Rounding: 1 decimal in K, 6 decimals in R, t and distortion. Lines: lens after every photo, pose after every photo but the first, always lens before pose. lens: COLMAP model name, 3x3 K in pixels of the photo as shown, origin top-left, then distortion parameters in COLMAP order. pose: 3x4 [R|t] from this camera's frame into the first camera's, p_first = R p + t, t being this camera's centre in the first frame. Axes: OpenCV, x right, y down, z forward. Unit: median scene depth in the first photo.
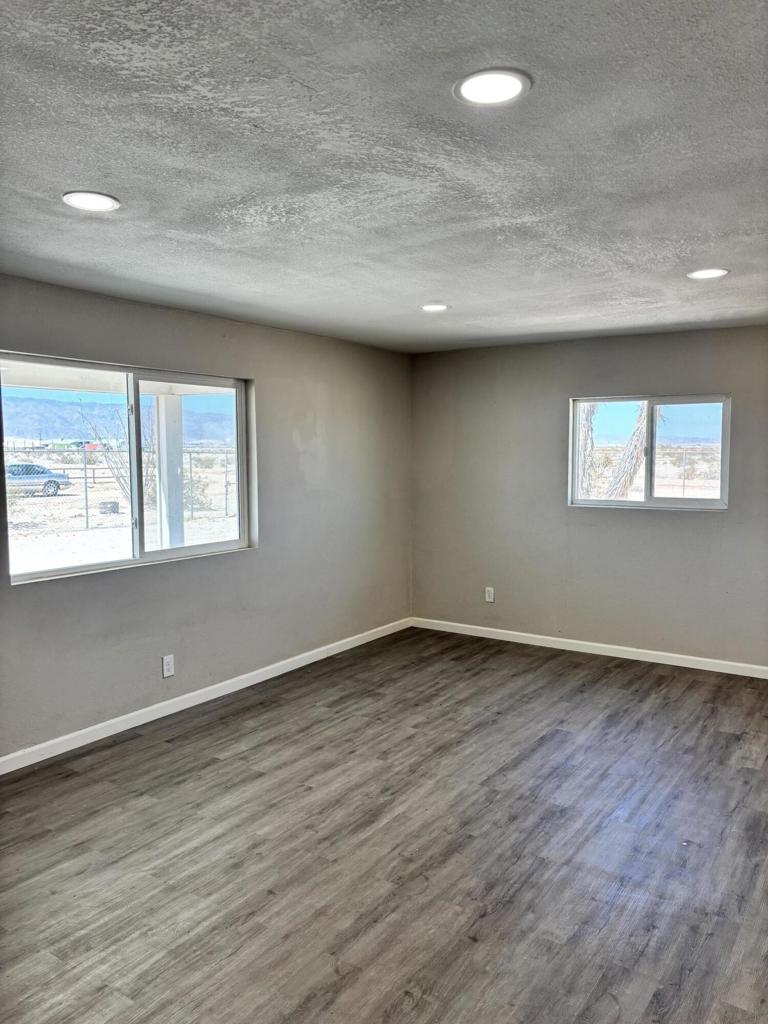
lens RADIAL K [[770.4, 0, 386.8], [0, 770.4, 519.2], [0, 0, 1]] dist [0.036975, -0.047661]
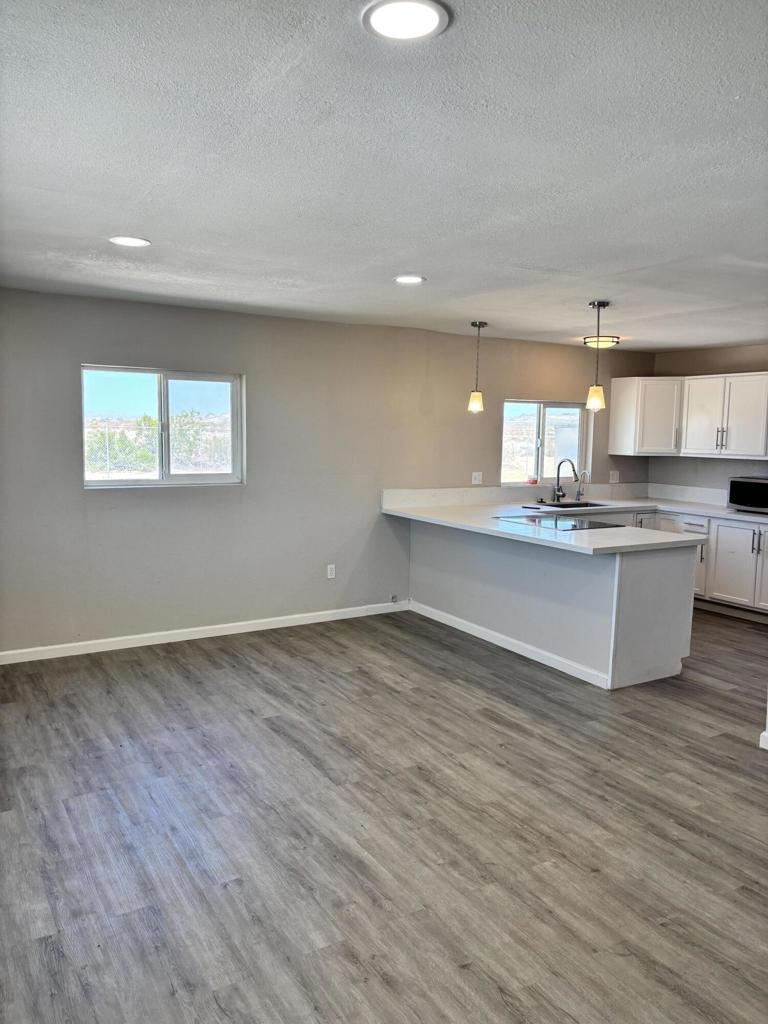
lens RADIAL K [[770.4, 0, 383.9], [0, 770.4, 507.4], [0, 0, 1]] dist [0.036975, -0.047661]
pose [[0.425389, -0.084594, 0.901048, -0.564230], [0.063482, 0.995959, 0.063535, -0.042149], [-0.902782, 0.030173, 0.429040, 0.445397]]
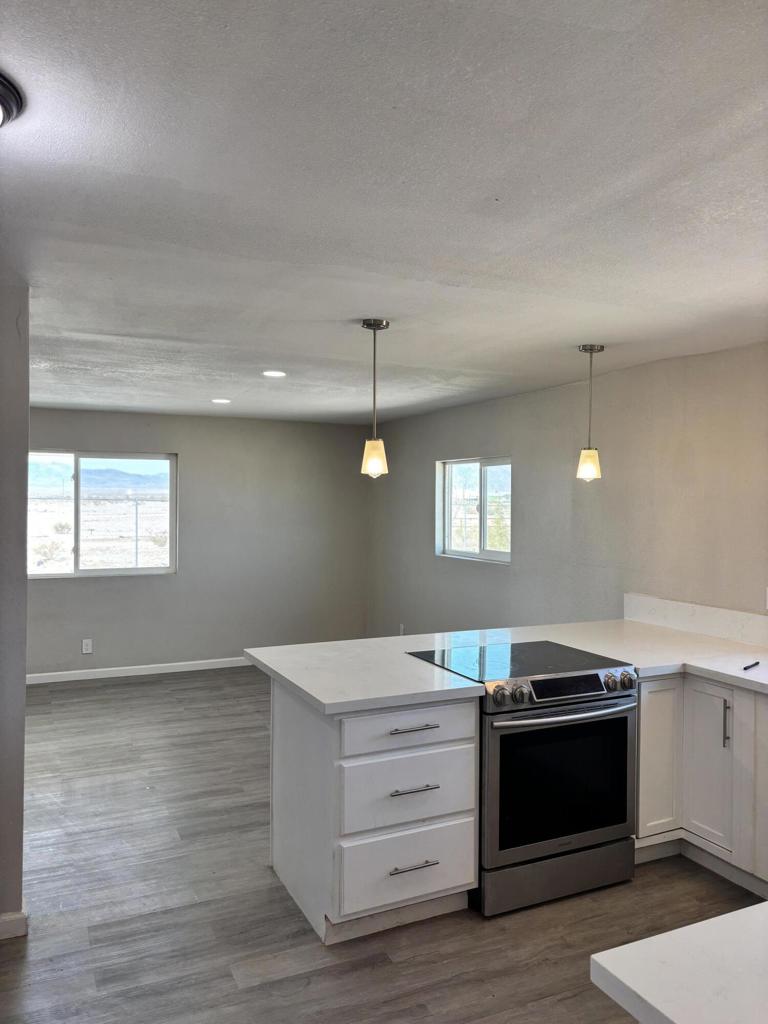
lens RADIAL K [[770.4, 0, 384.9], [0, 770.4, 506.0], [0, 0, 1]] dist [0.036975, -0.047661]
pose [[0.855188, 0.010214, -0.518217, 1.036394], [-0.054727, 0.995996, -0.070683, -0.007298], [0.515420, 0.088808, 0.852323, -0.005907]]
